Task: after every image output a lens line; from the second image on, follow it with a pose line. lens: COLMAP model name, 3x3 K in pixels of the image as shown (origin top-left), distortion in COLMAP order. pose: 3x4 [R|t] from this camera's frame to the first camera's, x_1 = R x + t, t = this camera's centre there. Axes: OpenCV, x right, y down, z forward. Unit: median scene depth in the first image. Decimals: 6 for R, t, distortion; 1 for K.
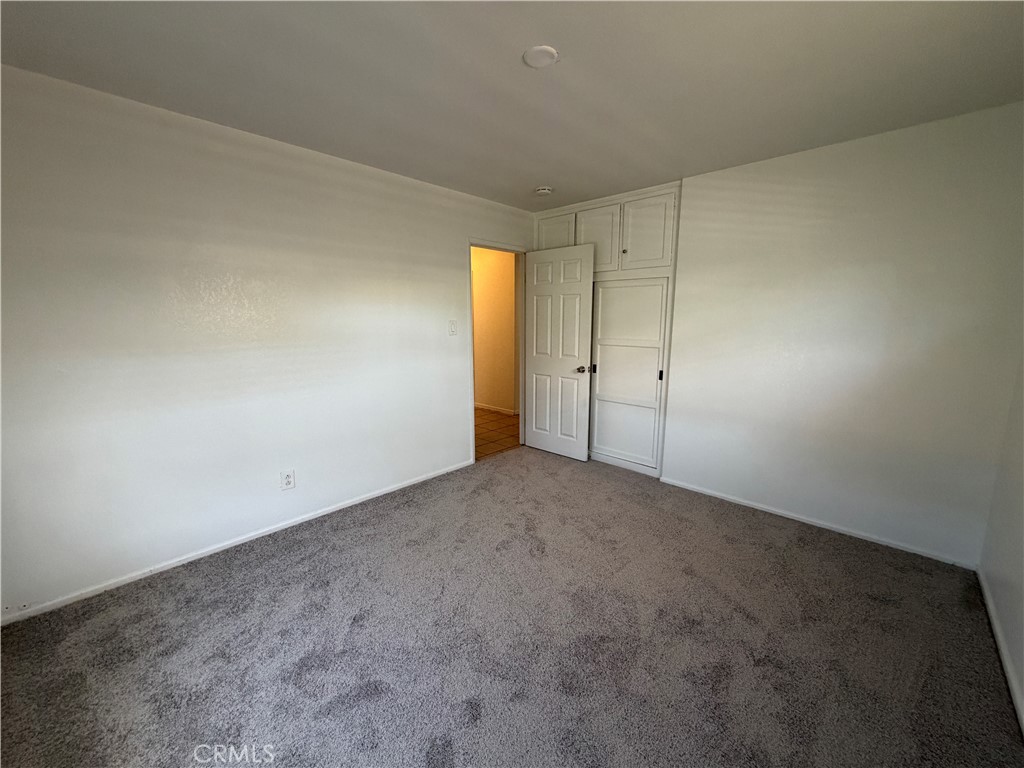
lens RADIAL K [[407.9, 0, 506.2], [0, 407.9, 384.6], [0, 0, 1]] dist [0.001450, 0.000342]
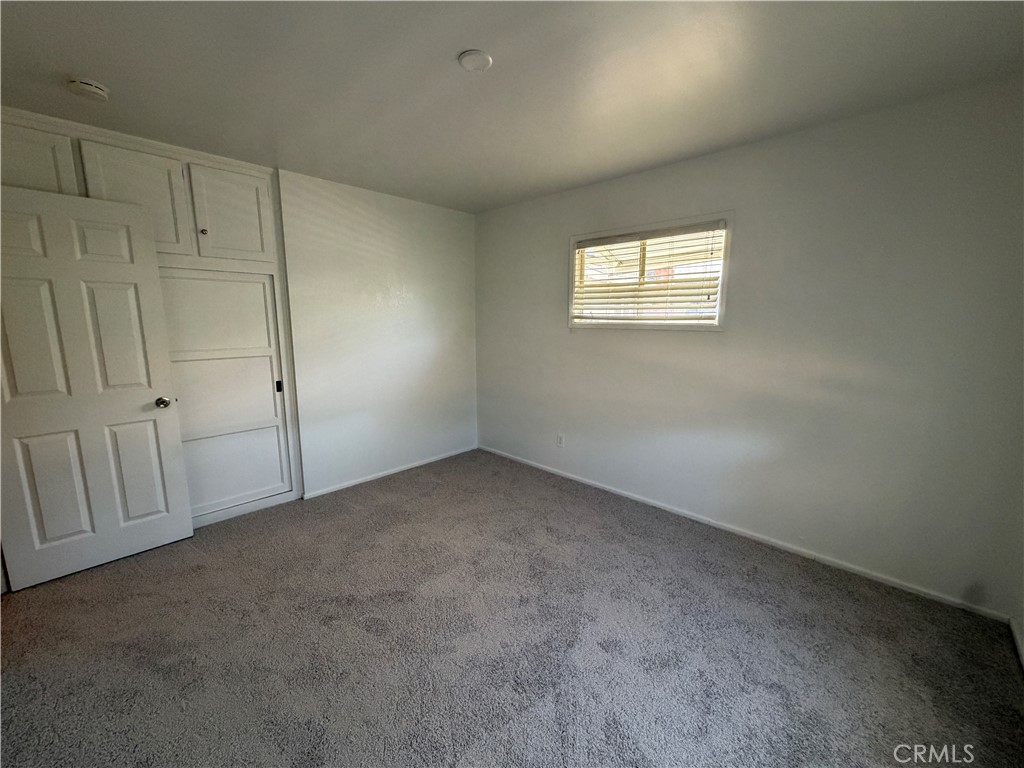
lens RADIAL K [[407.9, 0, 509.0], [0, 407.9, 385.2], [0, 0, 1]] dist [0.001450, 0.000342]
pose [[0.010253, -0.160418, 0.986996, -0.470556], [0.169891, 0.972977, 0.156374, -0.076544], [-0.985409, 0.166079, 0.037230, 0.466461]]
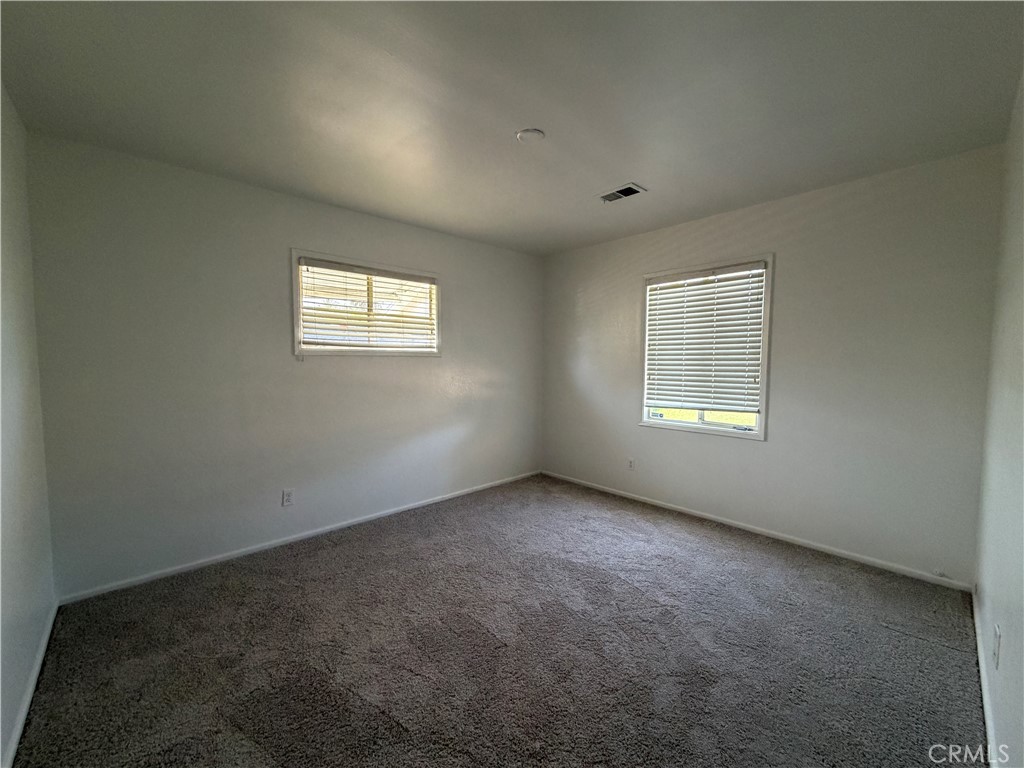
lens RADIAL K [[407.9, 0, 515.5], [0, 407.9, 380.2], [0, 0, 1]] dist [0.001450, 0.000342]
pose [[-0.998007, -0.015464, 0.061179, 0.026722], [-0.000807, 0.972560, 0.232651, -0.174015], [-0.063098, 0.232138, -0.970634, 1.110755]]
